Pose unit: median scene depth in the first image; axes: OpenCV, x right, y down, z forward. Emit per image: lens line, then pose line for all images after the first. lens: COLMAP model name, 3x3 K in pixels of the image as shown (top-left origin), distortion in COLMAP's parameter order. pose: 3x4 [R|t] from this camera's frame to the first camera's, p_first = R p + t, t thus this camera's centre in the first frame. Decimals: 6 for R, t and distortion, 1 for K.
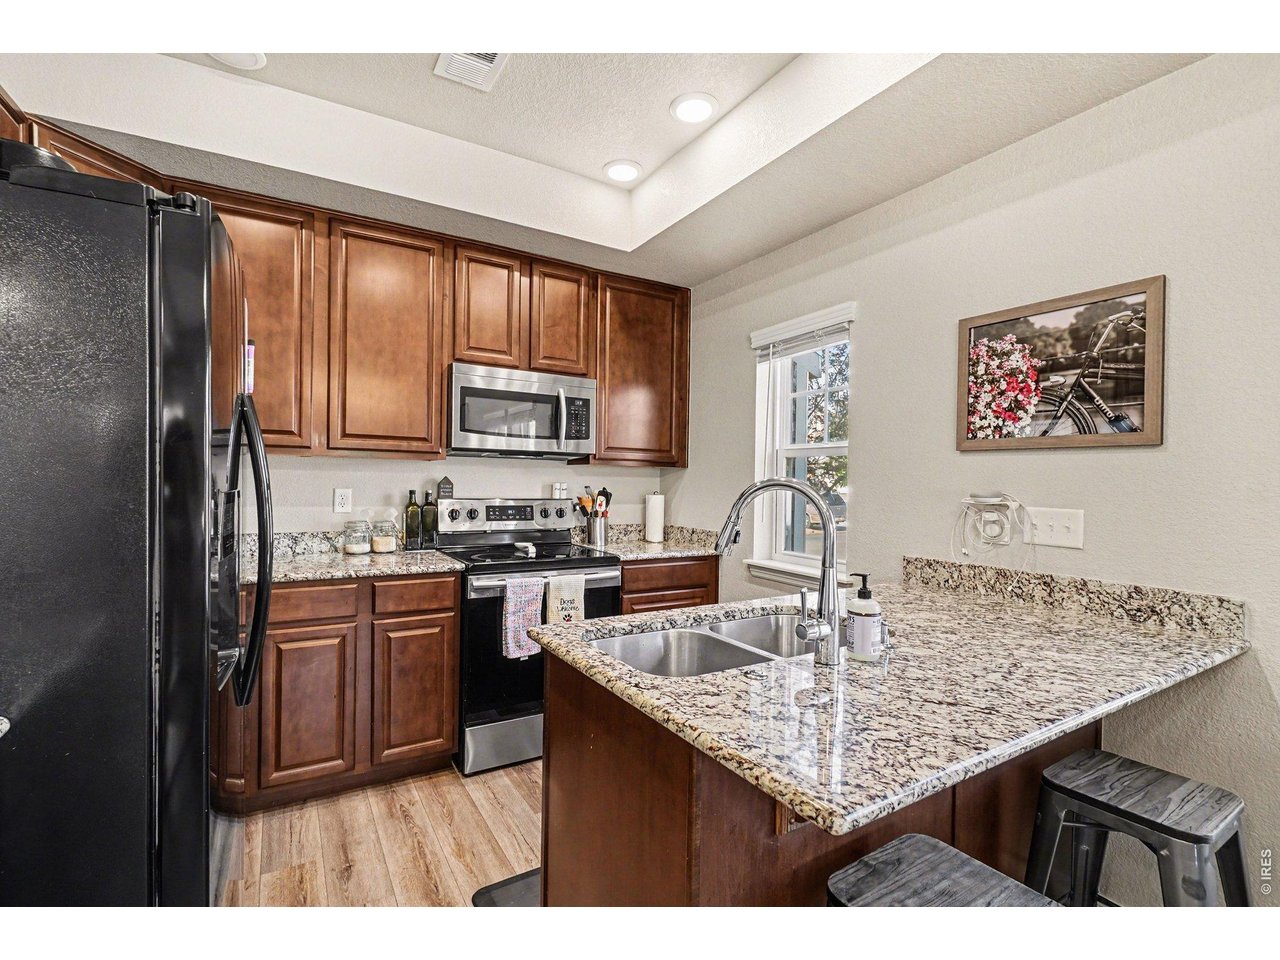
lens RADIAL K [[591.7, 0, 644.6], [0, 591.7, 486.1], [0, 0, 1]] dist [-0.013403, 0.000564]
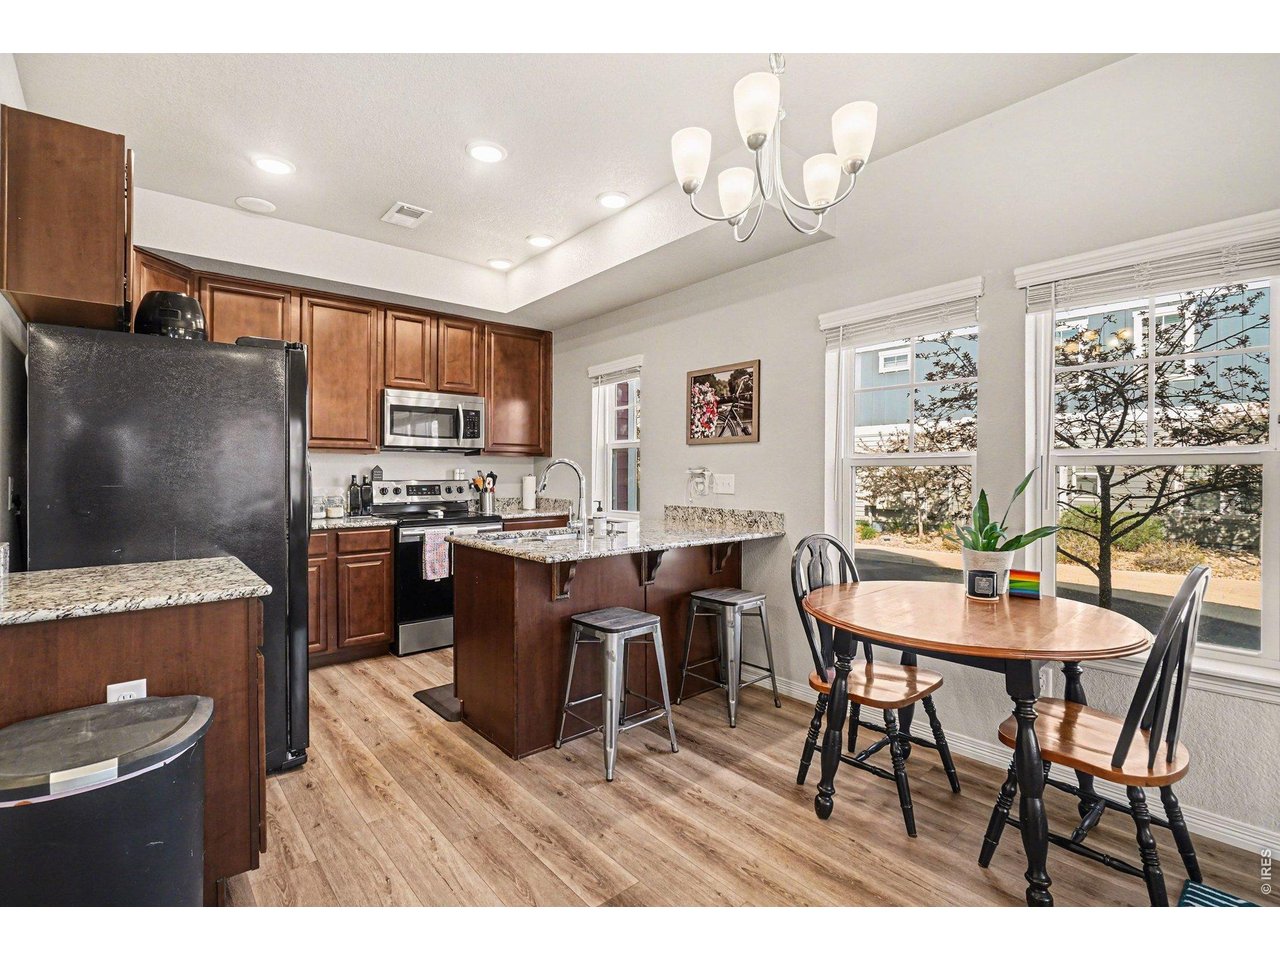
lens RADIAL K [[591.7, 0, 640.3], [0, 591.7, 461.5], [0, 0, 1]] dist [-0.013403, 0.000564]
pose [[0.987656, -0.015446, 0.155877, 0.073408], [0.019495, 0.999510, -0.024481, 0.023417], [-0.155423, 0.027218, 0.987473, -0.534344]]
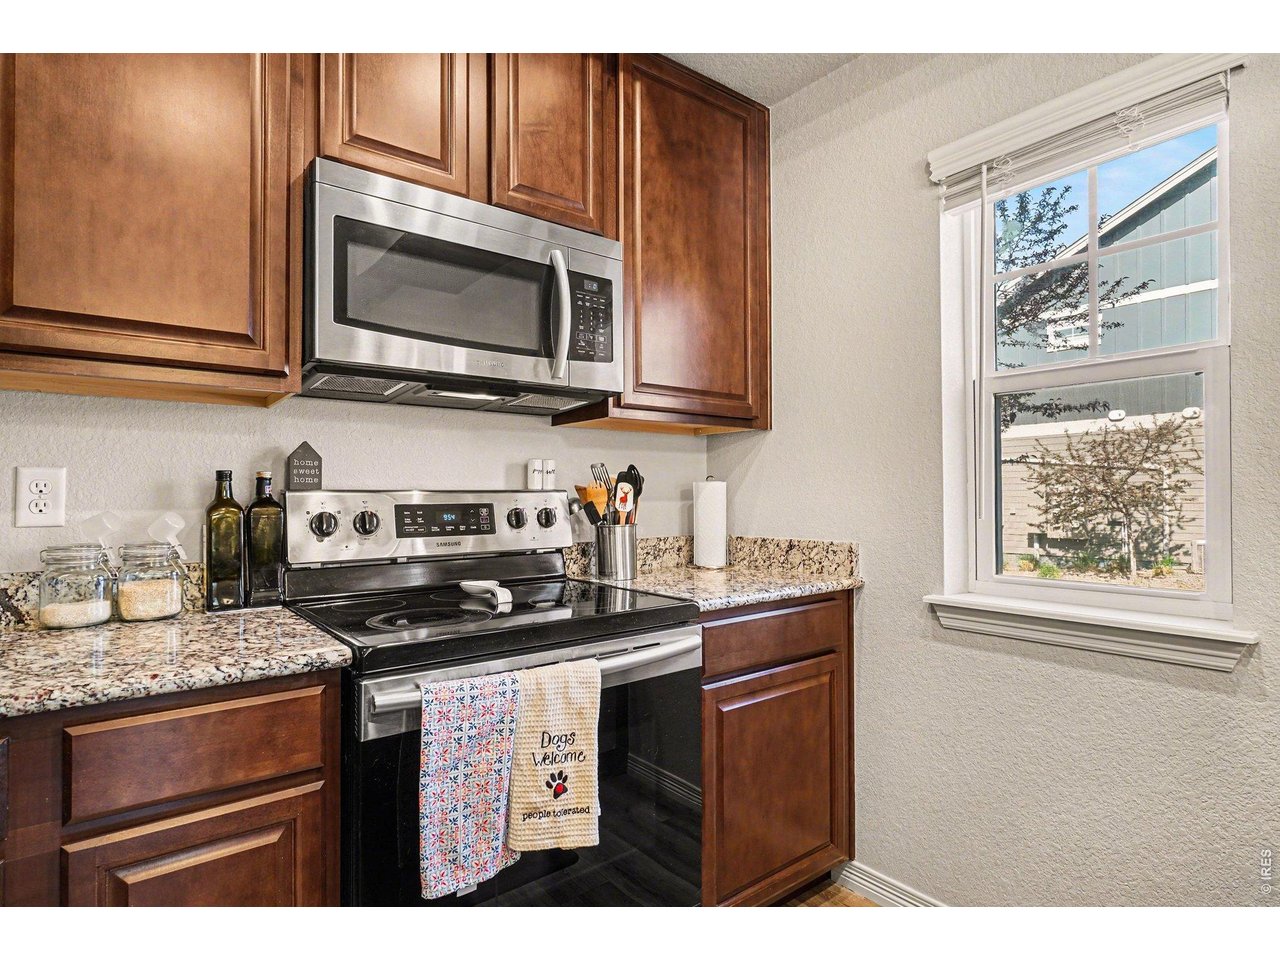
lens RADIAL K [[681.9, 0, 646.2], [0, 681.9, 479.0], [0, 0, 1]] dist [-0.025075, 0.001123]
pose [[0.992792, -0.023324, 0.117563, -0.142170], [0.026959, 0.999203, -0.029424, 0.036165], [-0.116783, 0.032381, 0.992629, 0.469103]]
